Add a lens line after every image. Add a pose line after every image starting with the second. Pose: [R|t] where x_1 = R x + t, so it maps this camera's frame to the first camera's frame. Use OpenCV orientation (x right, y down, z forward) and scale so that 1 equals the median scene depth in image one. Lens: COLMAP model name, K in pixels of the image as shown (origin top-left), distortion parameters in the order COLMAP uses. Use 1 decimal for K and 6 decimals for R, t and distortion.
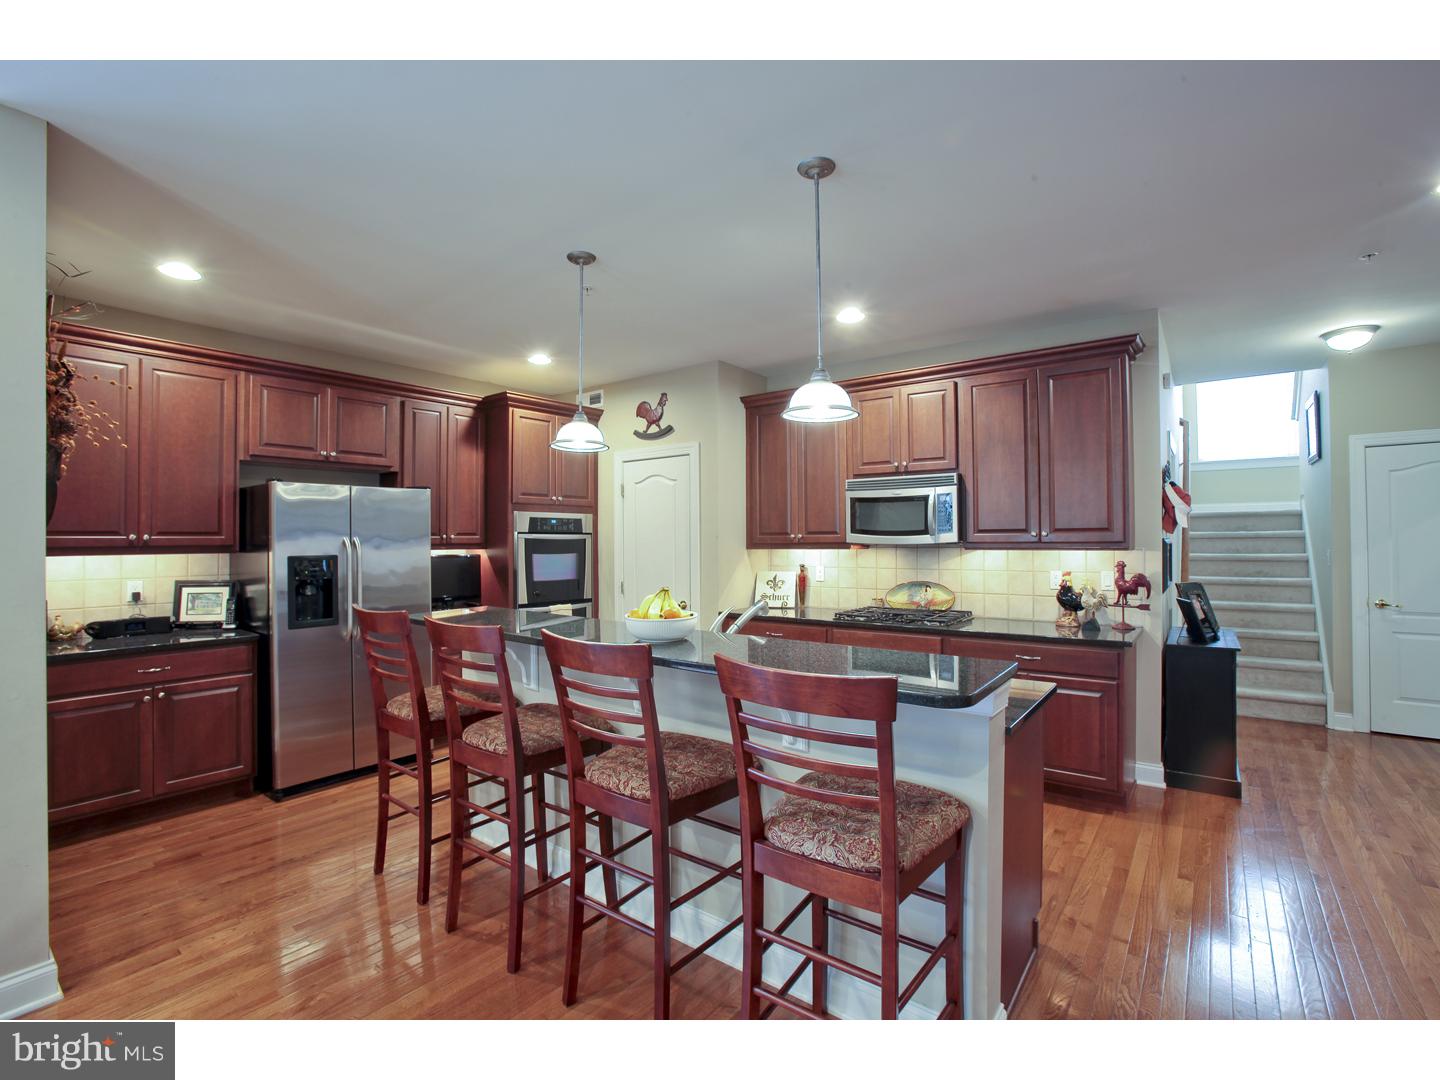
lens RADIAL K [[645.1, 0, 715.6], [0, 645.1, 537.2], [0, 0, 1]] dist [-0.032334, 0.000066]
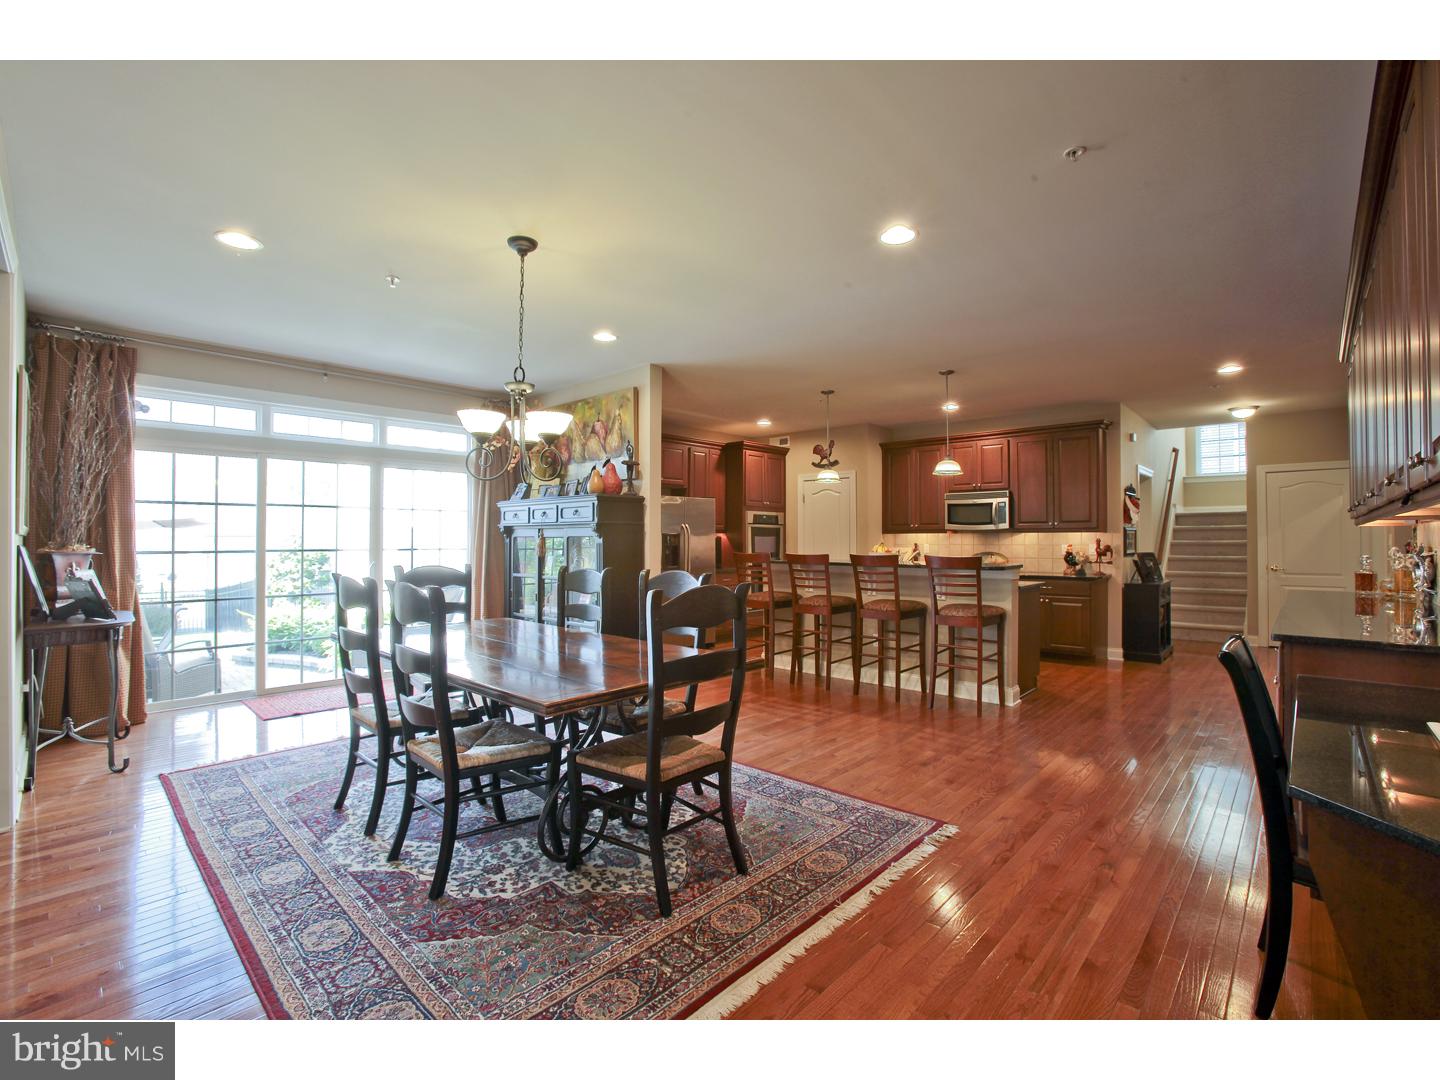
lens RADIAL K [[645.1, 0, 726.1], [0, 645.1, 535.4], [0, 0, 1]] dist [-0.032334, 0.000066]
pose [[0.997022, 0.005573, -0.076922, -0.262158], [-0.005712, 0.999982, -0.001595, 0.032401], [0.076912, 0.002029, 0.997036, -0.809356]]
